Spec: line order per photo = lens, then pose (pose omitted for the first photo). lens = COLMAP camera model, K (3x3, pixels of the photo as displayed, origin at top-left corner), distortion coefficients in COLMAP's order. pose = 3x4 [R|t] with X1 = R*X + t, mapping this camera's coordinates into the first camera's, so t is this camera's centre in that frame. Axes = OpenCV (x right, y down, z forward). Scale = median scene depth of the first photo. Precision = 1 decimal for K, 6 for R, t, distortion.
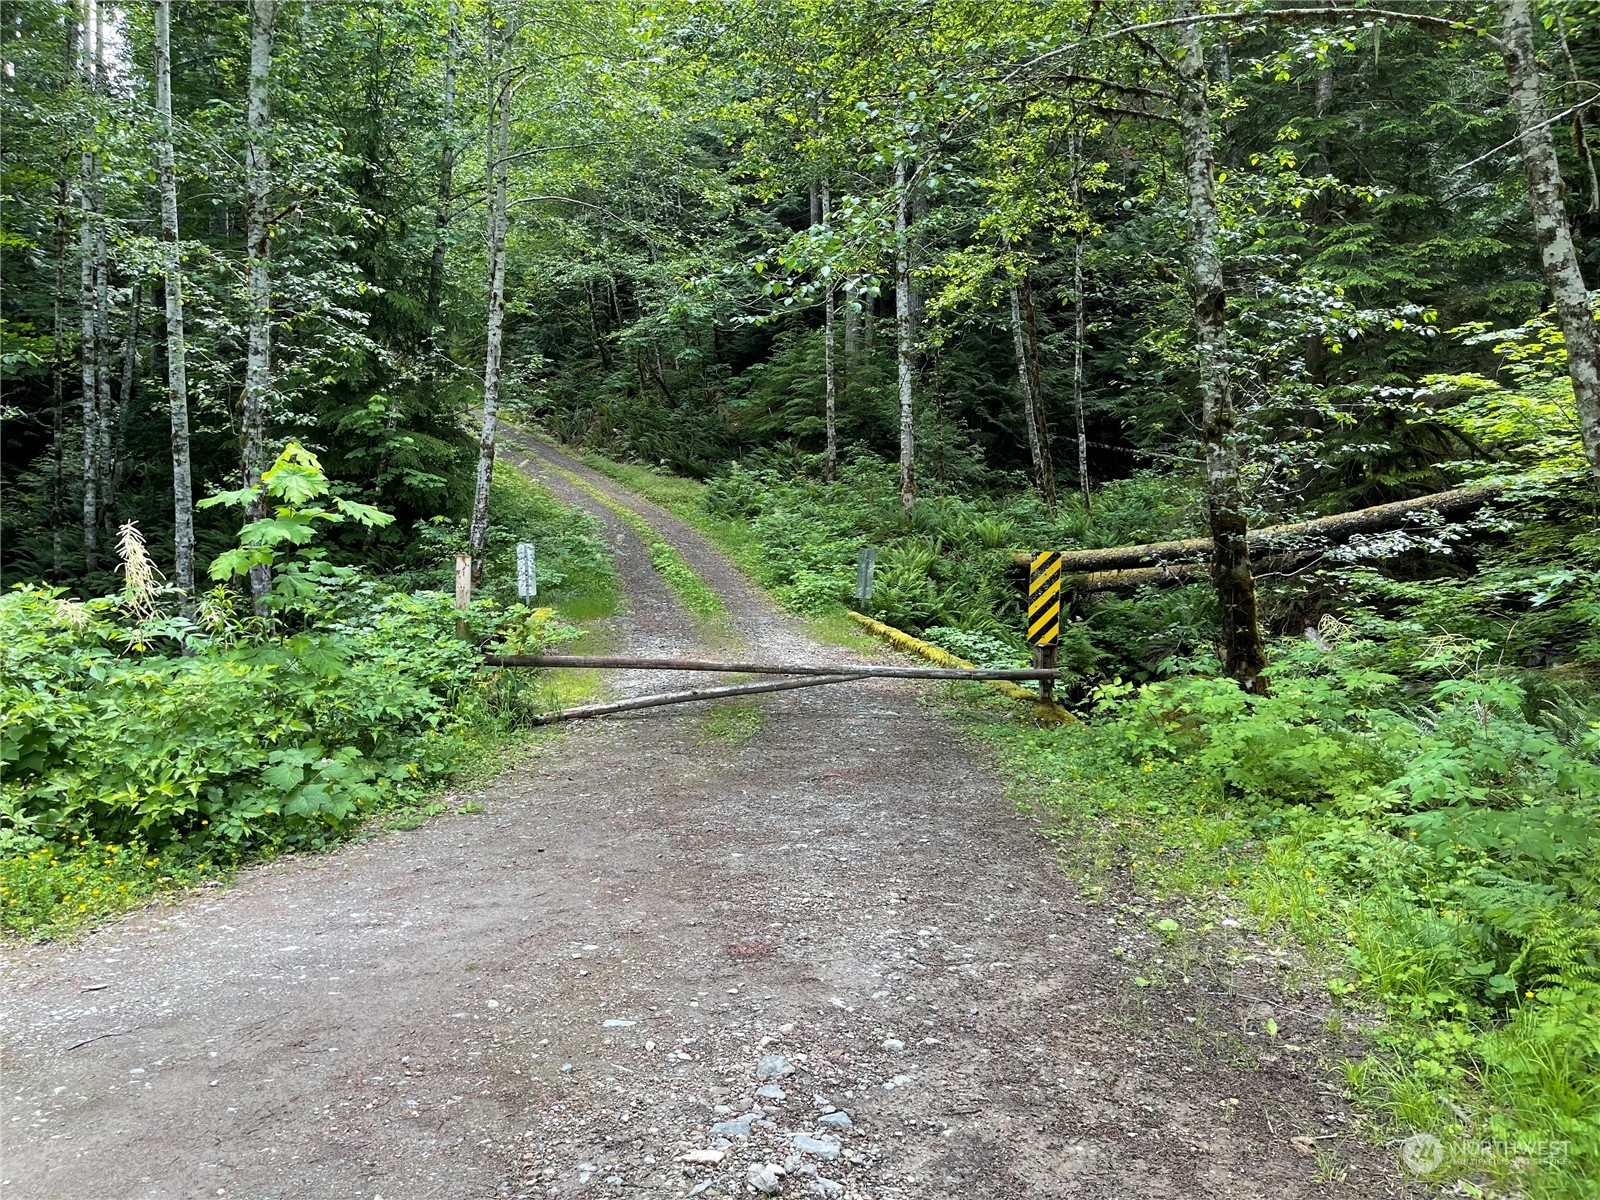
lens RADIAL K [[1207.6, 0, 804.2], [0, 1207.6, 605.3], [0, 0, 1]] dist [0.051125, -0.061494]
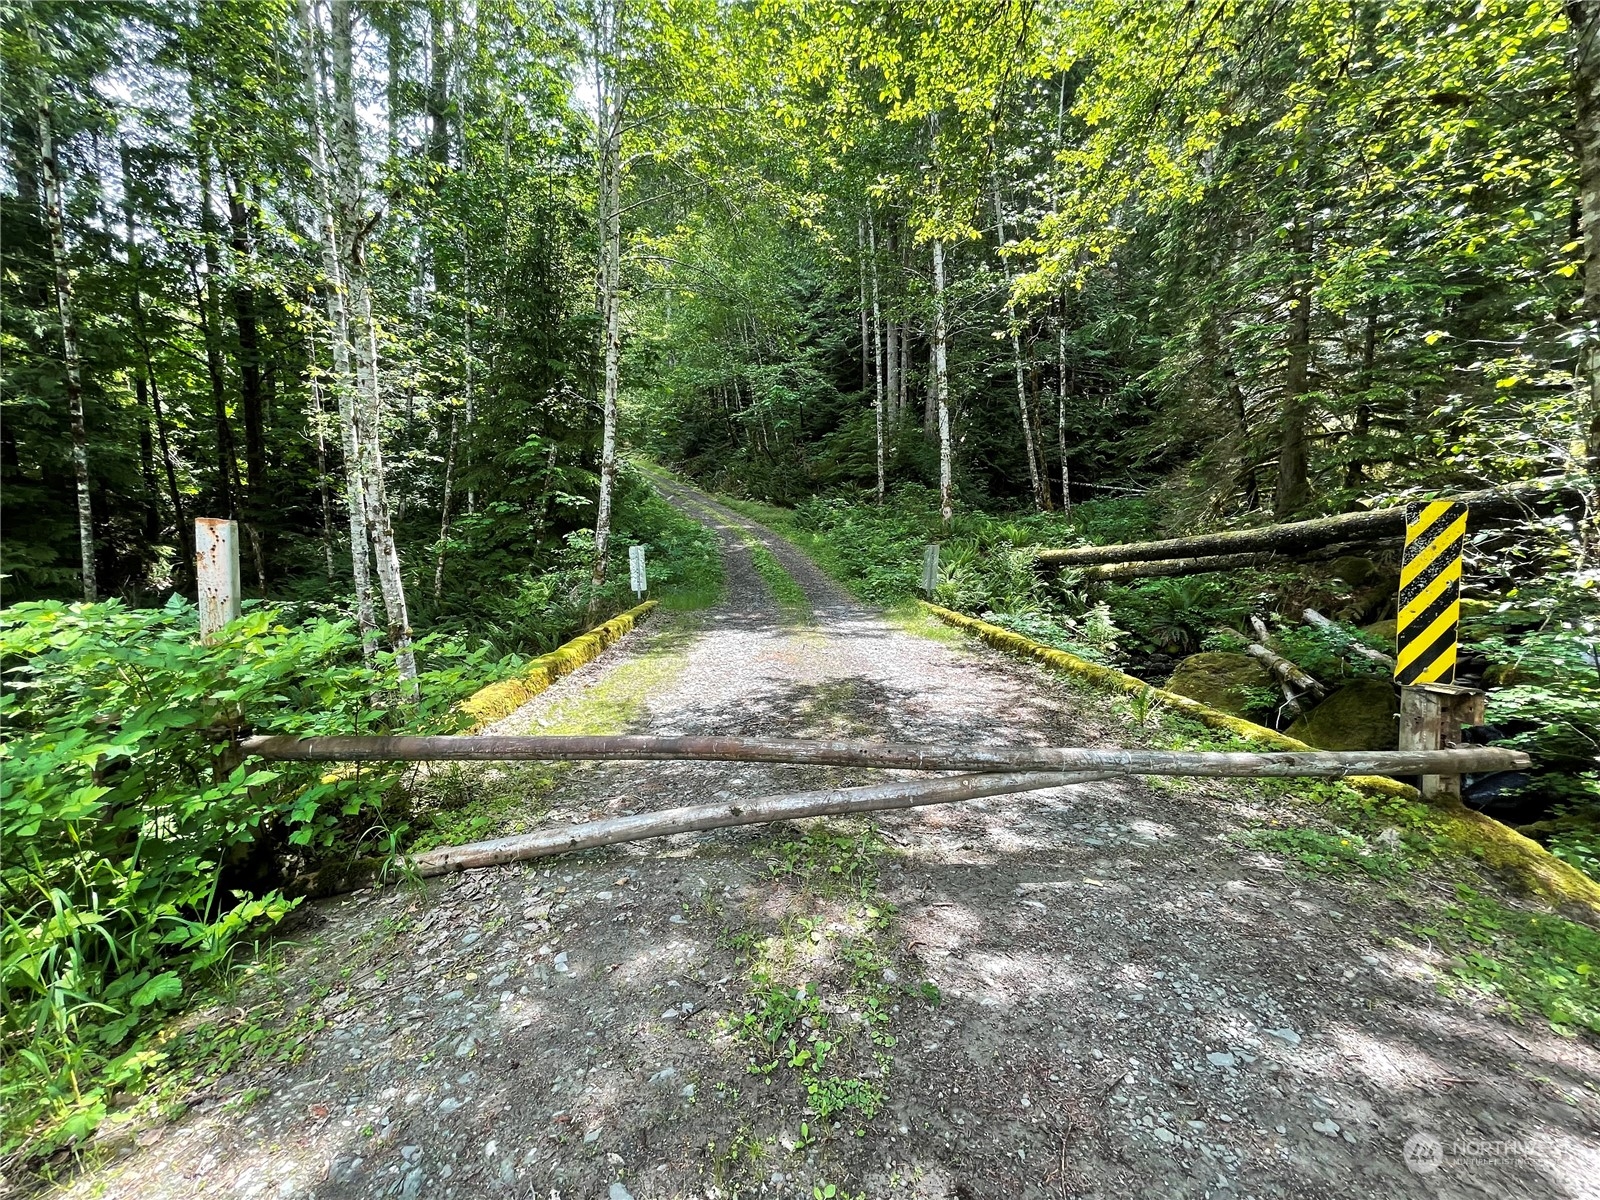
lens RADIAL K [[650.6, 0, 797.8], [0, 650.6, 600.6], [0, 0, 1]] dist [-0.003954, 0.000965]
pose [[0.996350, -0.010801, -0.084680, -0.019241], [0.012159, 0.999805, 0.015542, -0.004876], [0.084495, -0.016515, 0.996287, 0.324178]]
